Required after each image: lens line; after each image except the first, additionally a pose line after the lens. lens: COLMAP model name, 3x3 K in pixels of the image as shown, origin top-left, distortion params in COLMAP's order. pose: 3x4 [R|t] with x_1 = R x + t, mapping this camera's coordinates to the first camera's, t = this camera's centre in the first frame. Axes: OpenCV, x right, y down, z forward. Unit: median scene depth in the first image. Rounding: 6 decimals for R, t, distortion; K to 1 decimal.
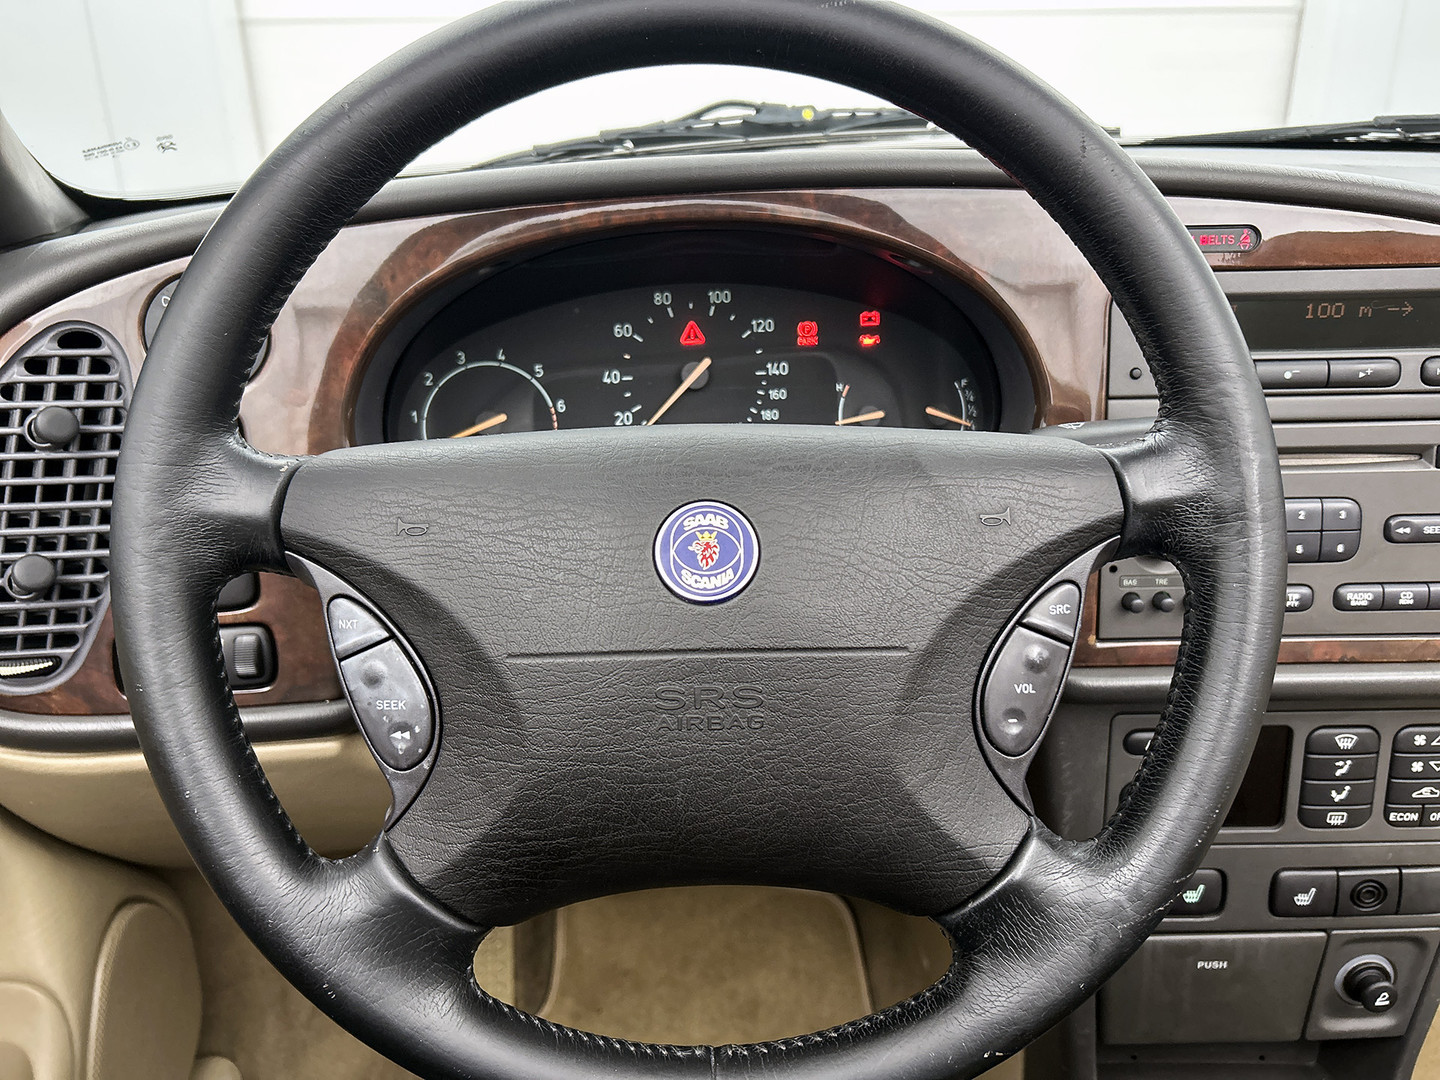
lens RADIAL K [[1118.0, 0, 716.4], [0, 1118.0, 550.7], [0, 0, 1]] dist [0.057946, -0.065752]
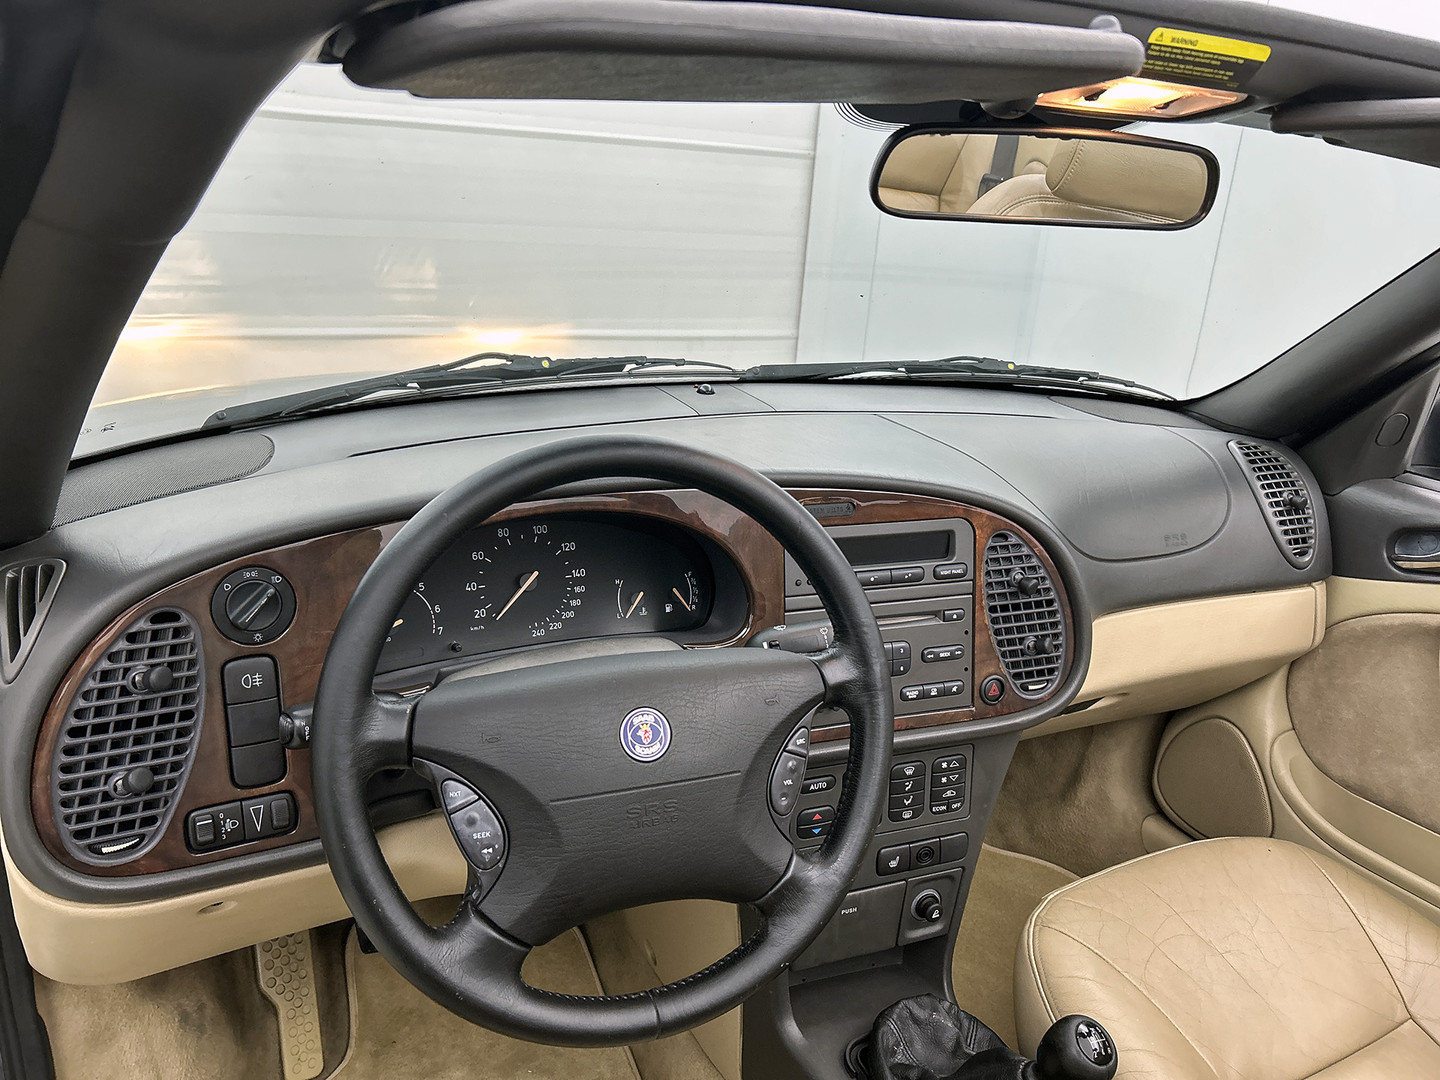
lens RADIAL K [[1118.0, 0, 728.4], [0, 1118.0, 543.3], [0, 0, 1]] dist [0.057946, -0.065752]
pose [[0.922016, -0.049192, 0.384014, -0.431758], [0.060348, 0.998032, -0.017048, -0.206770], [-0.382420, 0.038892, 0.923170, -0.631354]]
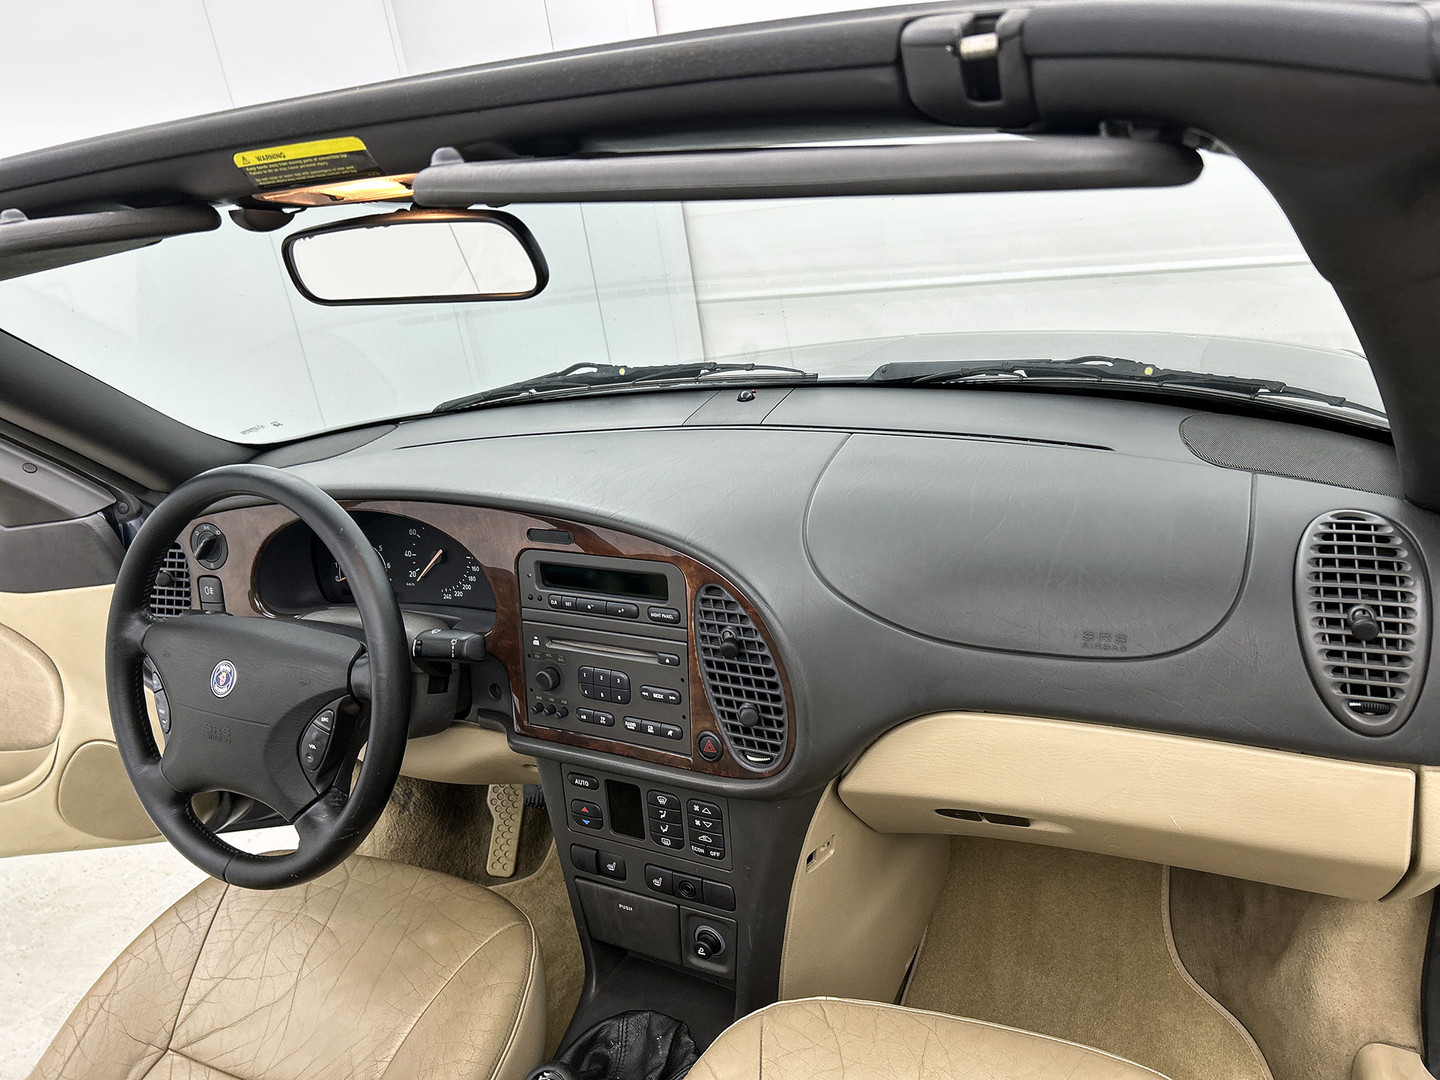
lens RADIAL K [[1118.0, 0, 724.6], [0, 1118.0, 543.6], [0, 0, 1]] dist [0.057946, -0.065752]
pose [[0.856937, 0.088397, -0.507784, 1.768855], [-0.060246, 0.995609, 0.071648, -0.437907], [0.511887, -0.030806, 0.858500, -0.558608]]
